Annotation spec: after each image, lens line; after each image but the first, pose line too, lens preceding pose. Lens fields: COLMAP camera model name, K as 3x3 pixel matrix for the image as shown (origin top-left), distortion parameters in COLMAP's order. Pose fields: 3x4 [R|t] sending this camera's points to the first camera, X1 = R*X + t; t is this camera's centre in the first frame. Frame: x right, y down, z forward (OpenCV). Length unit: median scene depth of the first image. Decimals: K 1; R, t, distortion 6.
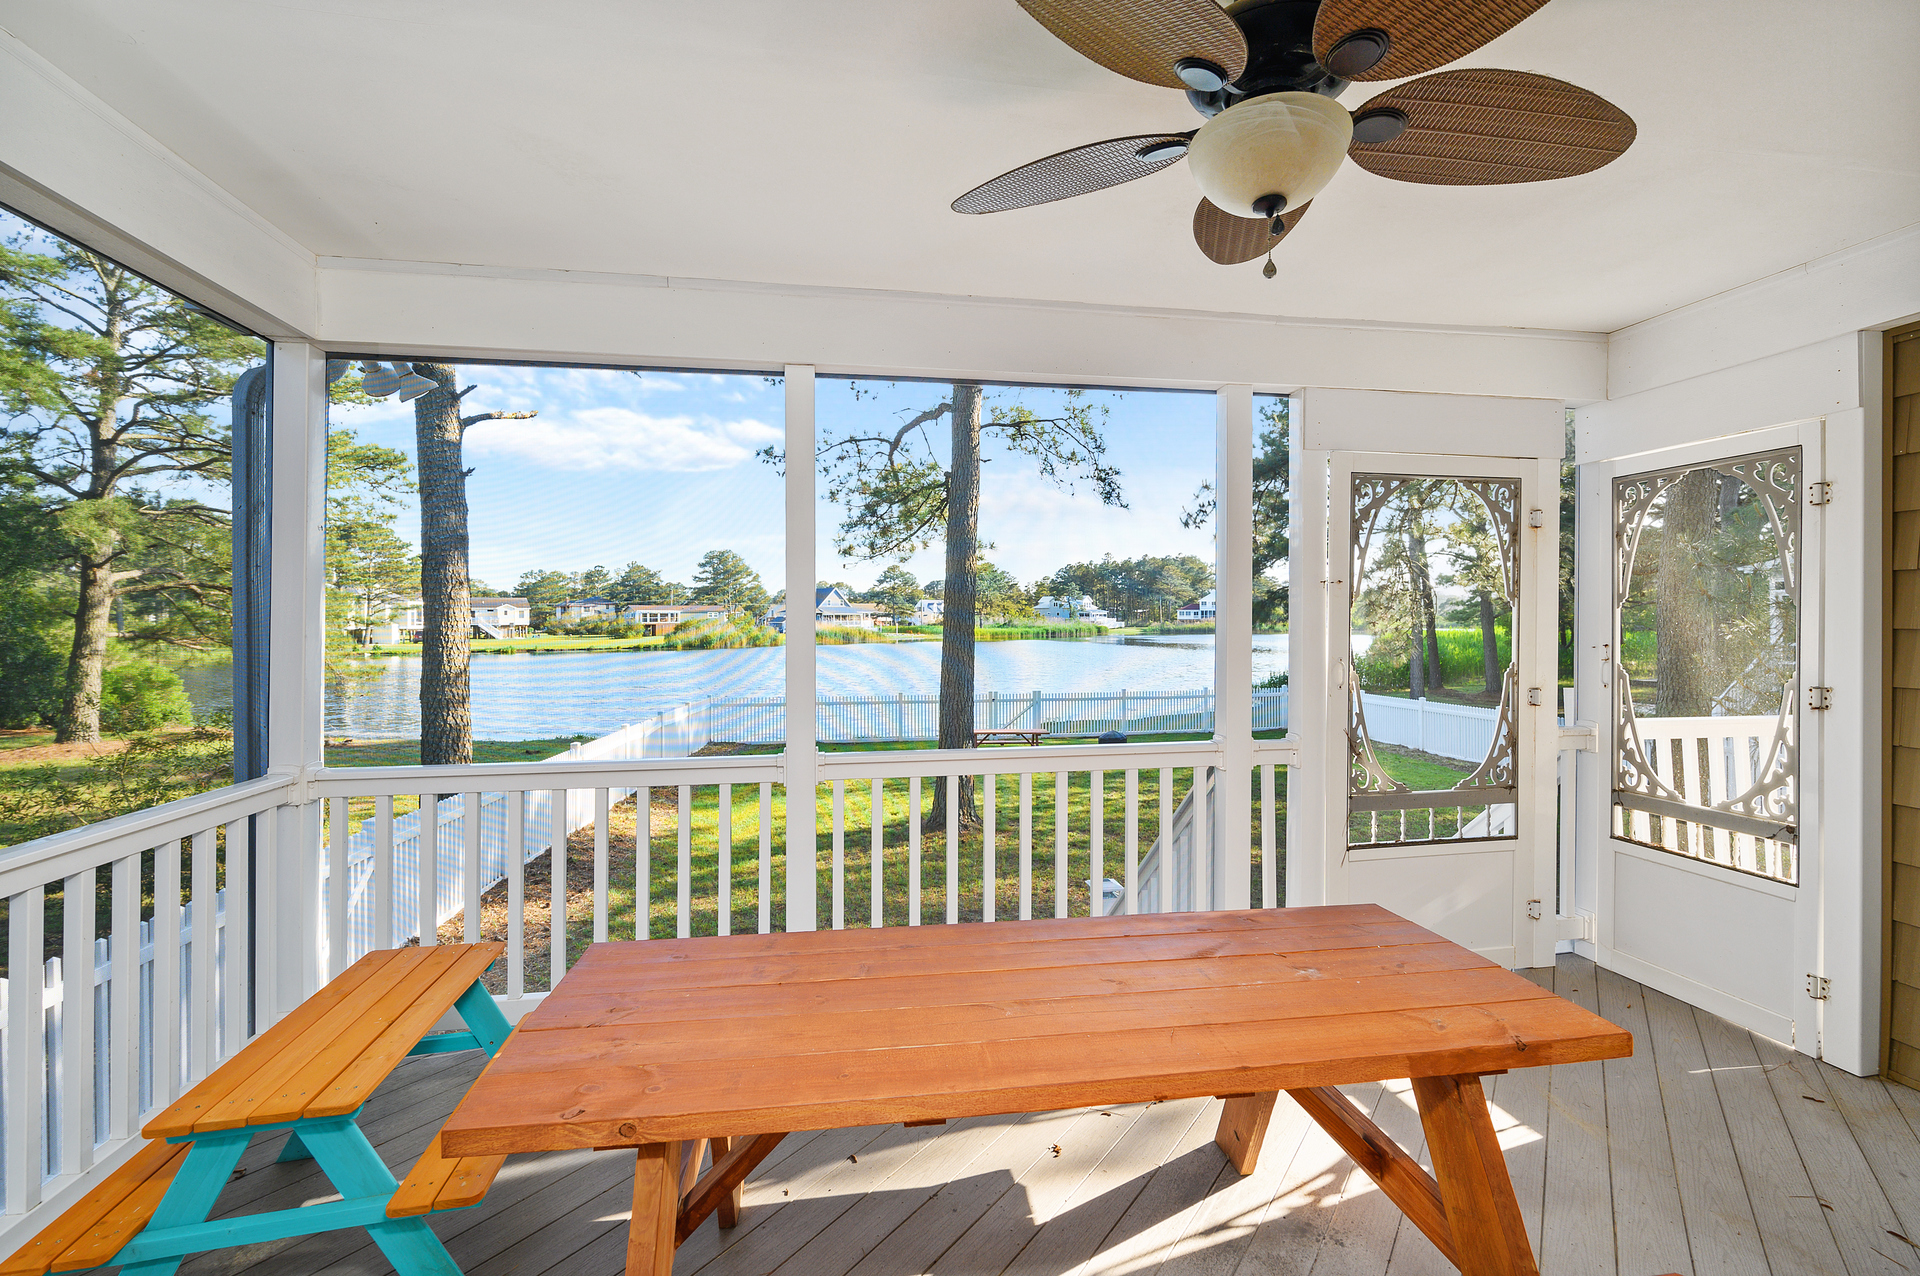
lens RADIAL K [[876.1, 0, 954.9], [0, 876.1, 618.9], [0, 0, 1]] dist [-0.001216, -0.000001]
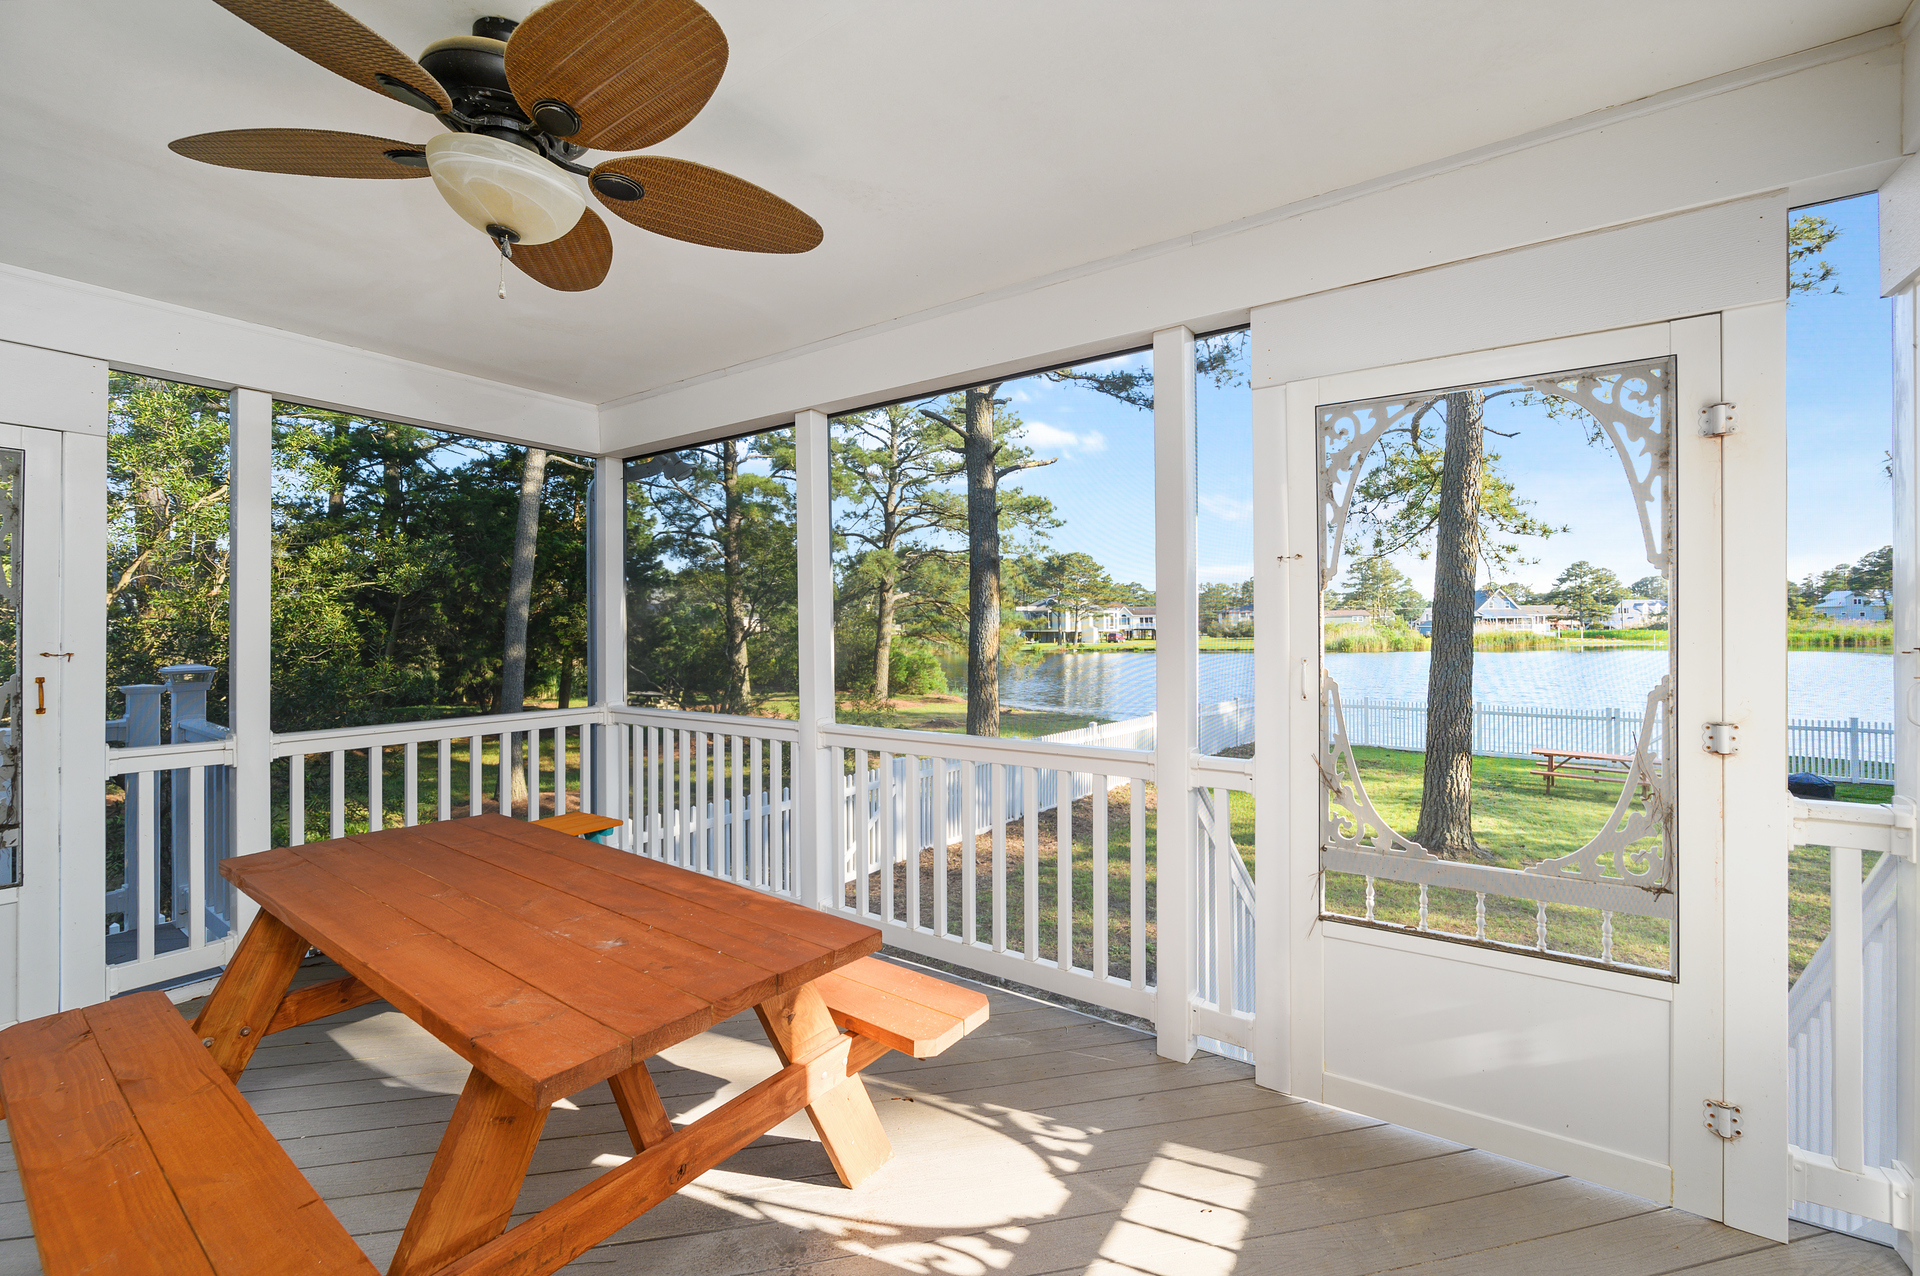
lens RADIAL K [[776.8, 0, 961.9], [0, 776.8, 622.8], [0, 0, 1]] dist [-0.002308, -0.000482]
pose [[0.721109, -0.003509, -0.692813, 0.119481], [0.002809, 0.999994, -0.002142, 0.002701], [0.692816, -0.000402, 0.721114, 0.056244]]
